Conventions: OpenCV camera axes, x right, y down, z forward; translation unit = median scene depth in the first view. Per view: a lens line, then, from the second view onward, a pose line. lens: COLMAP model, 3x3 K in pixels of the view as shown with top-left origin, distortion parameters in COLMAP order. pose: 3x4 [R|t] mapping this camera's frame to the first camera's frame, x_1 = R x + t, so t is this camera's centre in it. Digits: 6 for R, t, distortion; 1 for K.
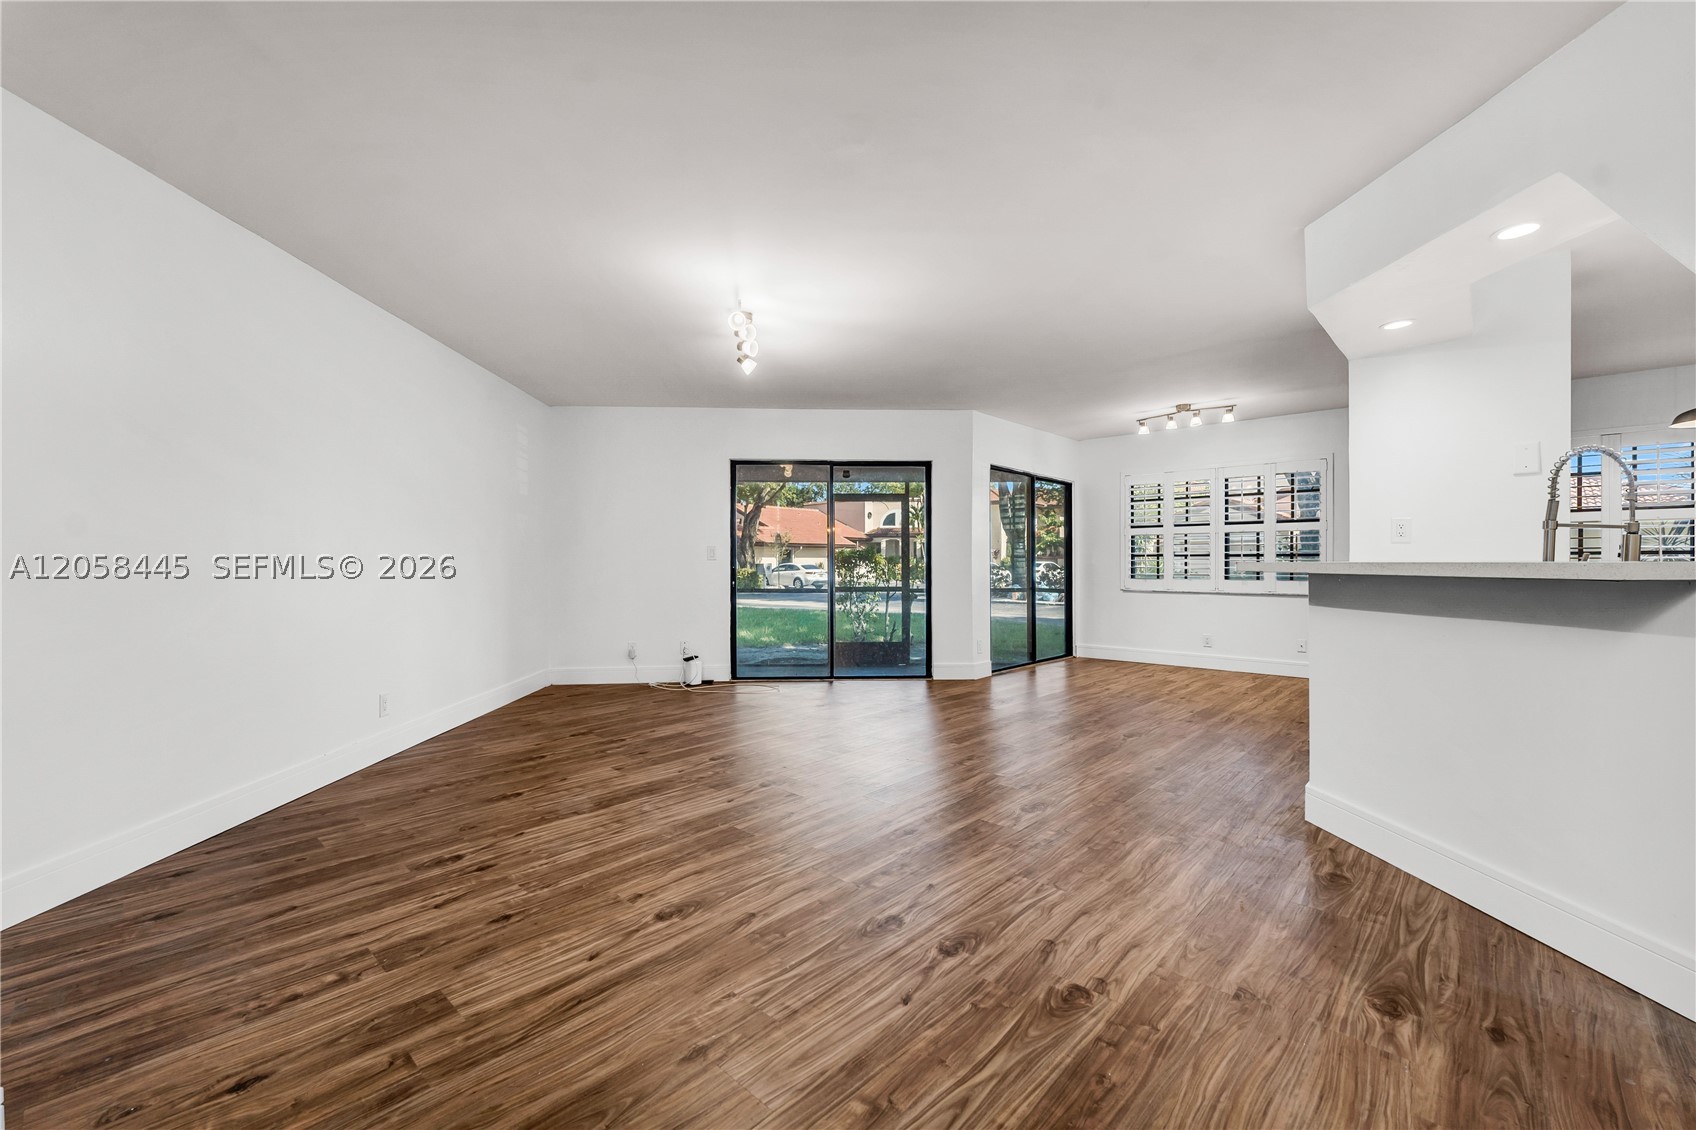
lens RADIAL K [[697.6, 0, 848.6], [0, 697.6, 562.6], [0, 0, 1]] dist [0.001527, -0.001159]
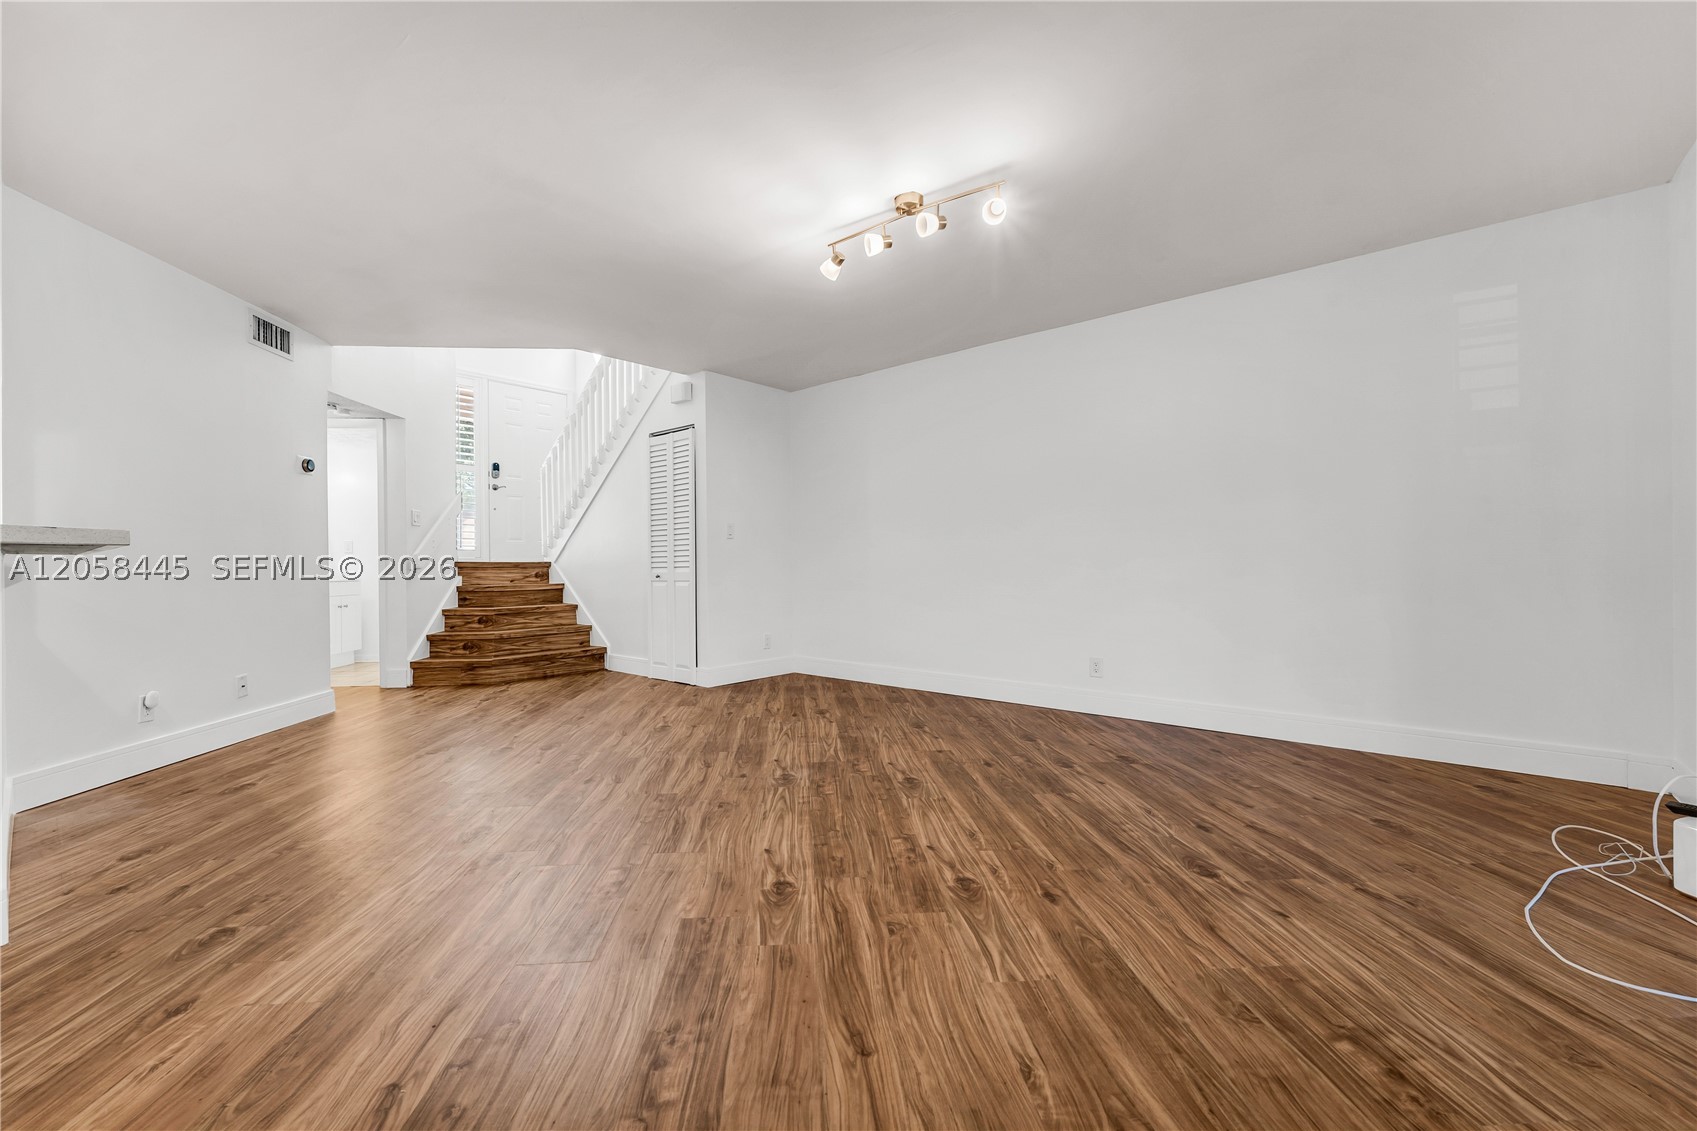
lens RADIAL K [[698.0, 0, 844.6], [0, 698.0, 562.2], [0, 0, 1]] dist [0.001527, -0.001159]
pose [[-0.683340, 0.008269, -0.730054, 0.534037], [0.014109, 0.999899, -0.001881, 0.033800], [0.729964, -0.011585, -0.683387, 1.769285]]
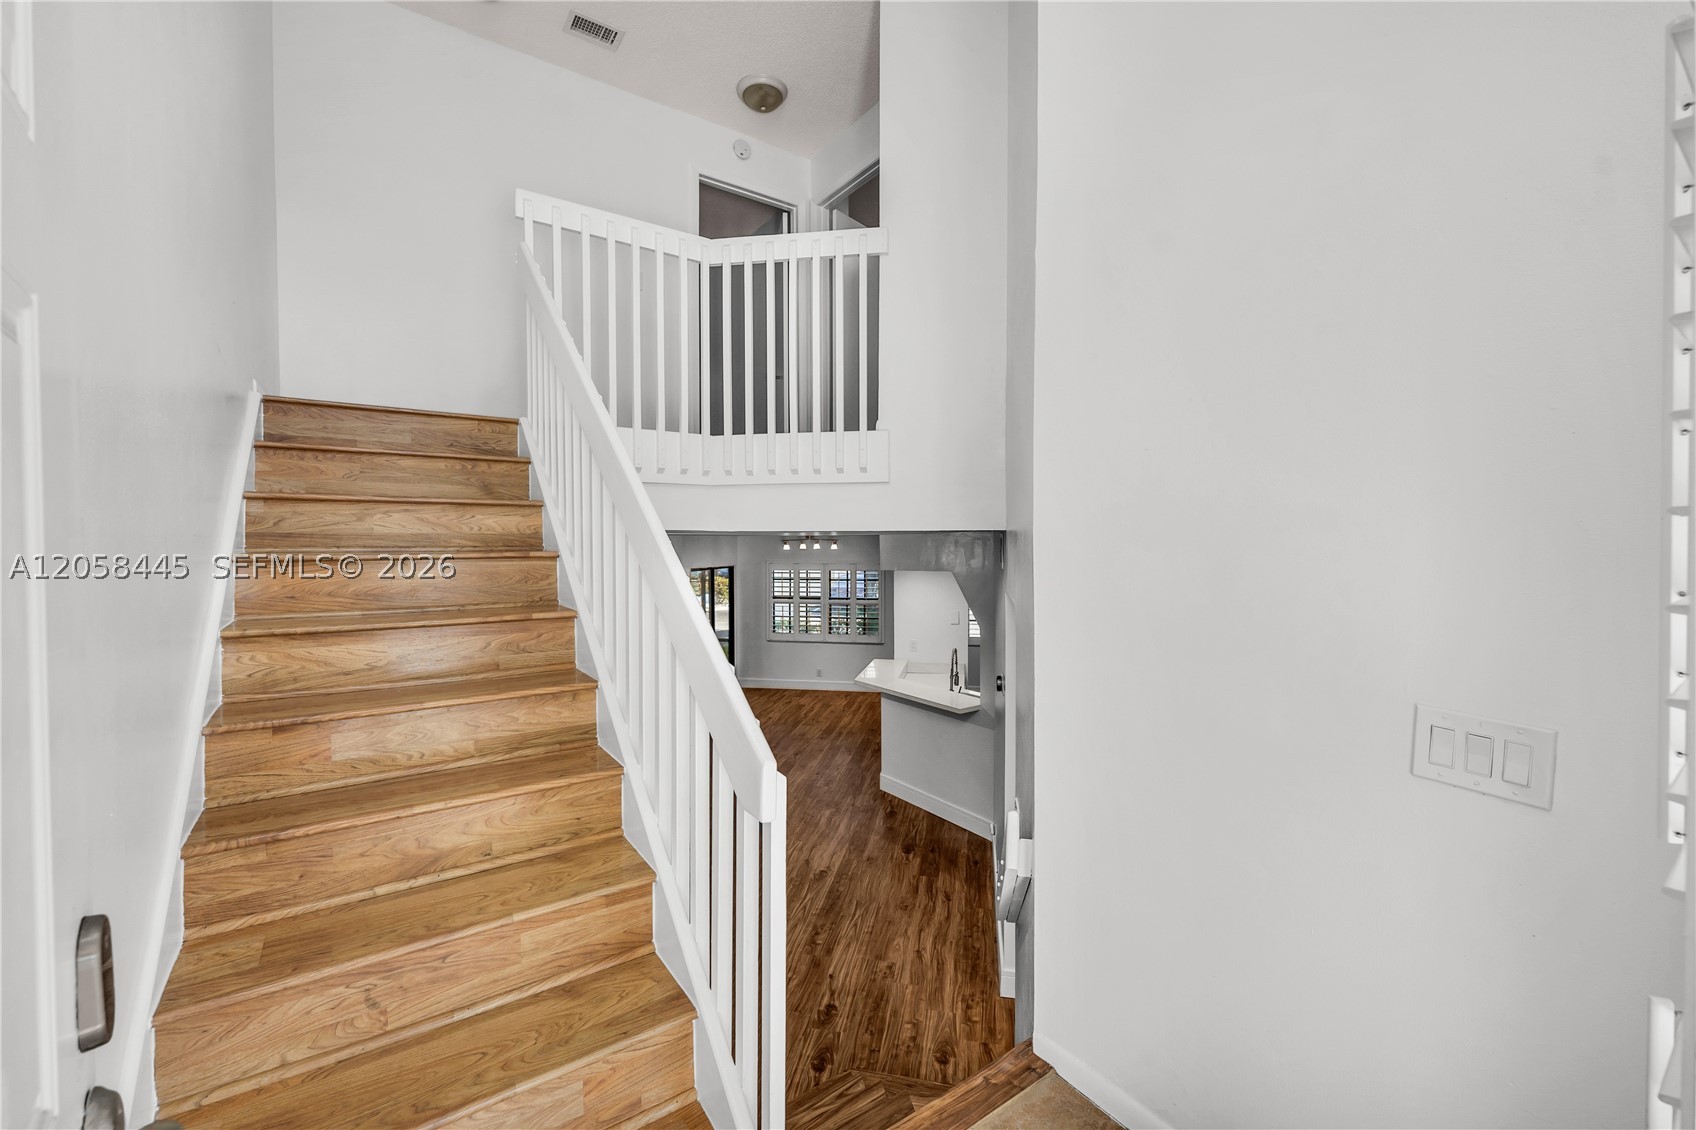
lens RADIAL K [[701.9, 0, 860.0], [0, 701.9, 556.2], [0, 0, 1]] dist [-0.002928, -0.000236]
pose [[0.834627, -0.010252, 0.550720, -0.612866], [-0.004384, 0.999671, 0.025253, -0.419146], [-0.550797, -0.023491, 0.834308, -0.806998]]
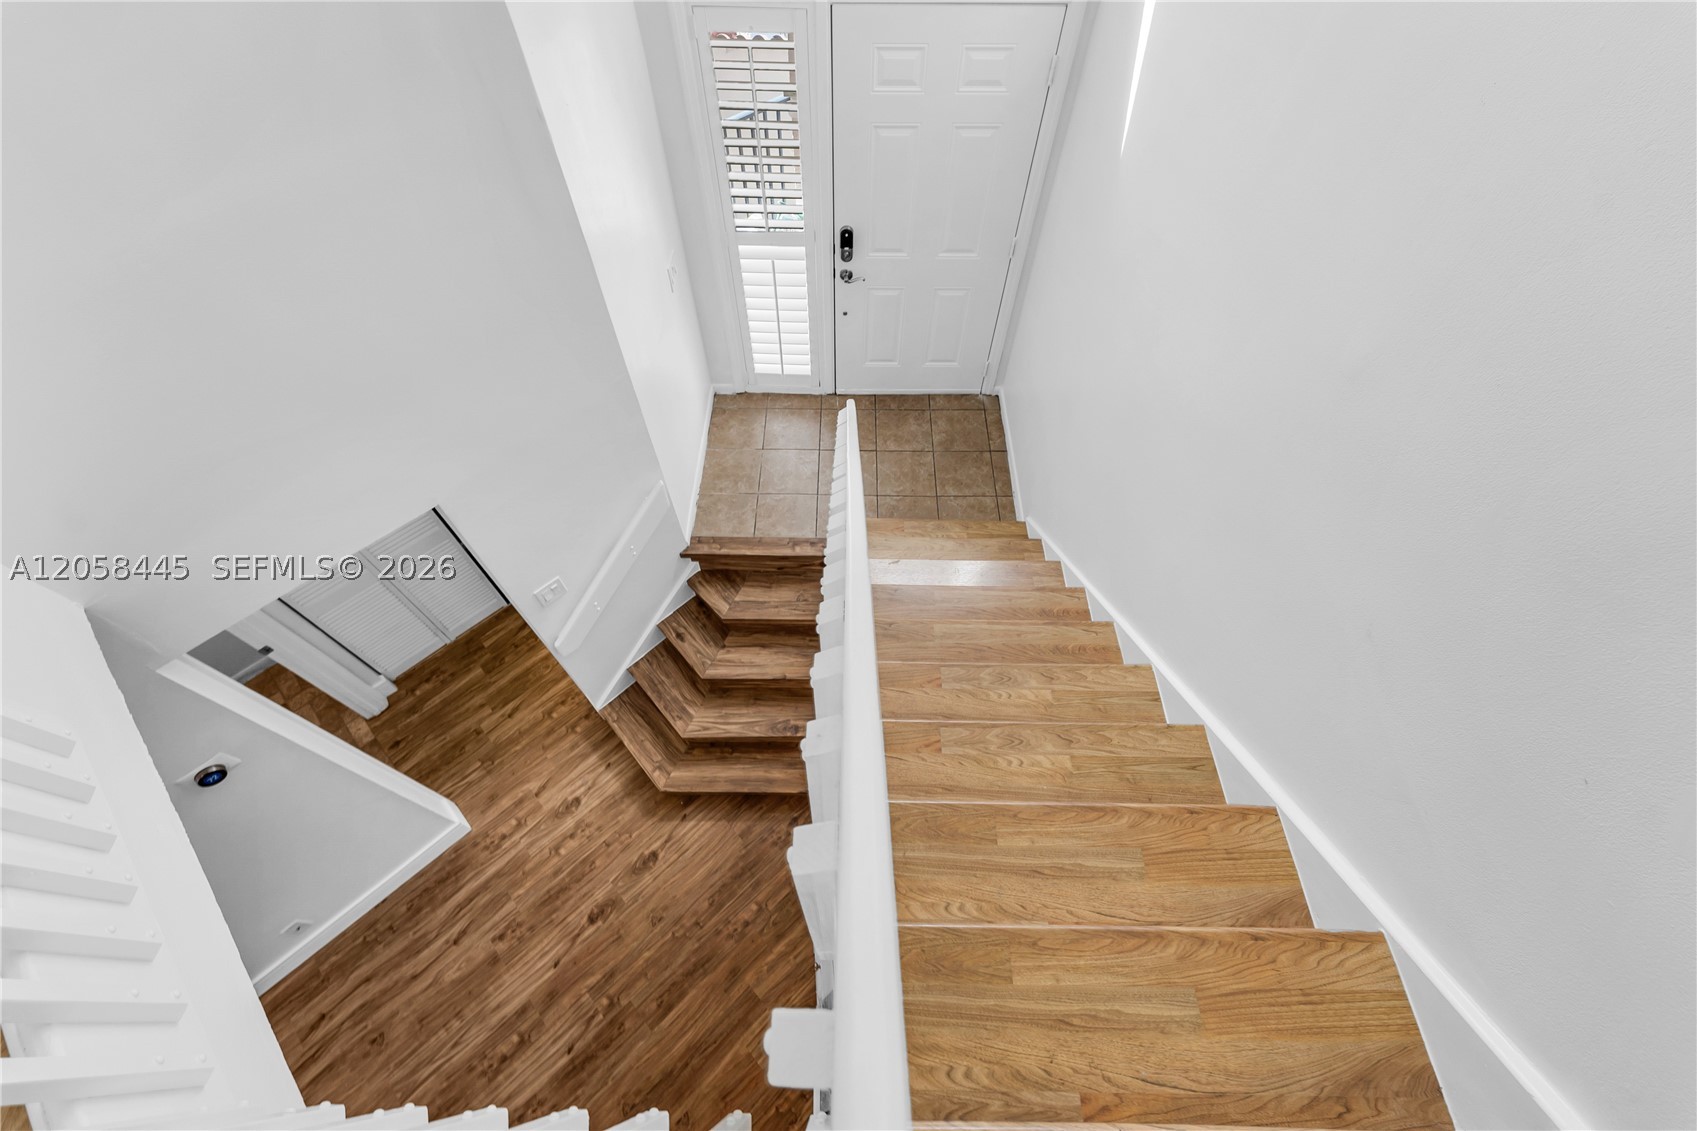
lens RADIAL K [[698.0, 0, 847.9], [0, 698.0, 561.8], [0, 0, 1]] dist [0.001527, -0.001159]
pose [[-0.998630, -0.045380, 0.026068, -0.463024], [-0.003145, 0.549246, 0.835655, -0.954715], [-0.052240, 0.834427, -0.548636, 0.262088]]
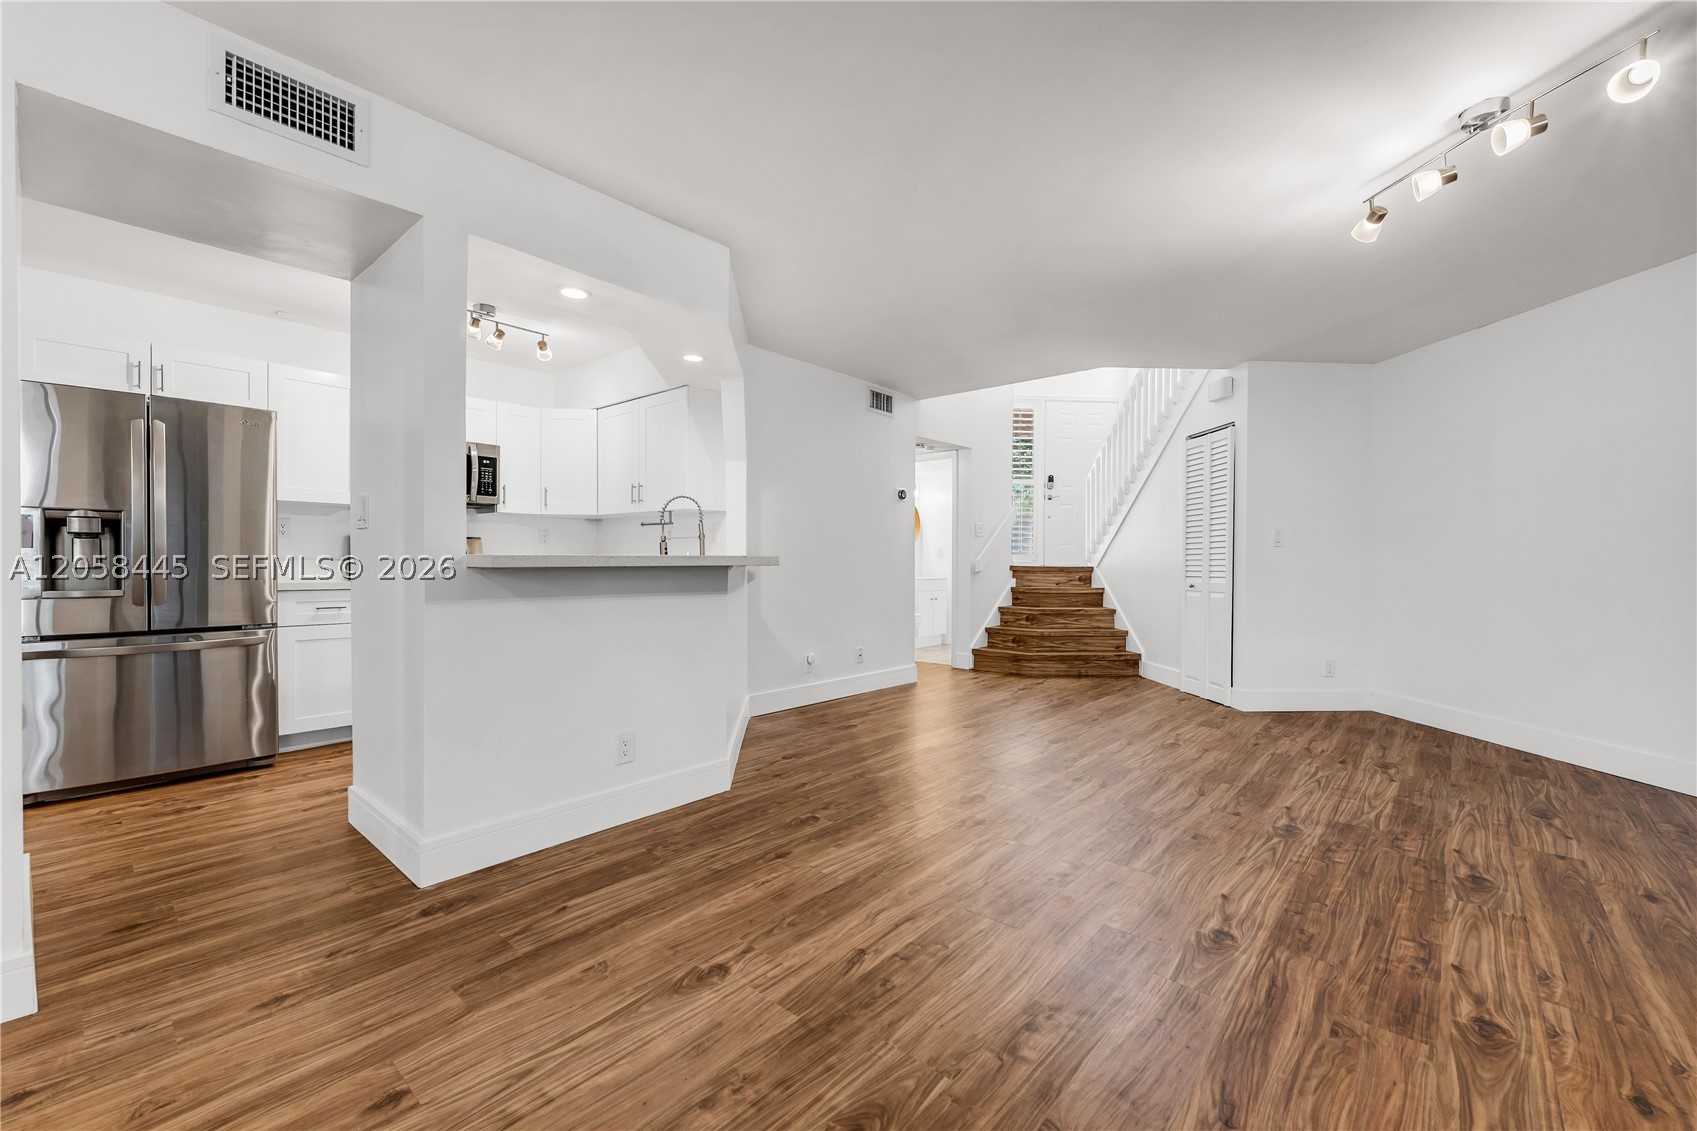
lens RADIAL K [[698.0, 0, 838.7], [0, 698.0, 564.2], [0, 0, 1]] dist [0.001527, -0.001159]
pose [[-0.999786, -0.002903, -0.020476, 0.452806], [-0.002925, 0.999995, 0.001078, 0.007141], [0.020472, 0.001138, -0.999790, 1.884848]]
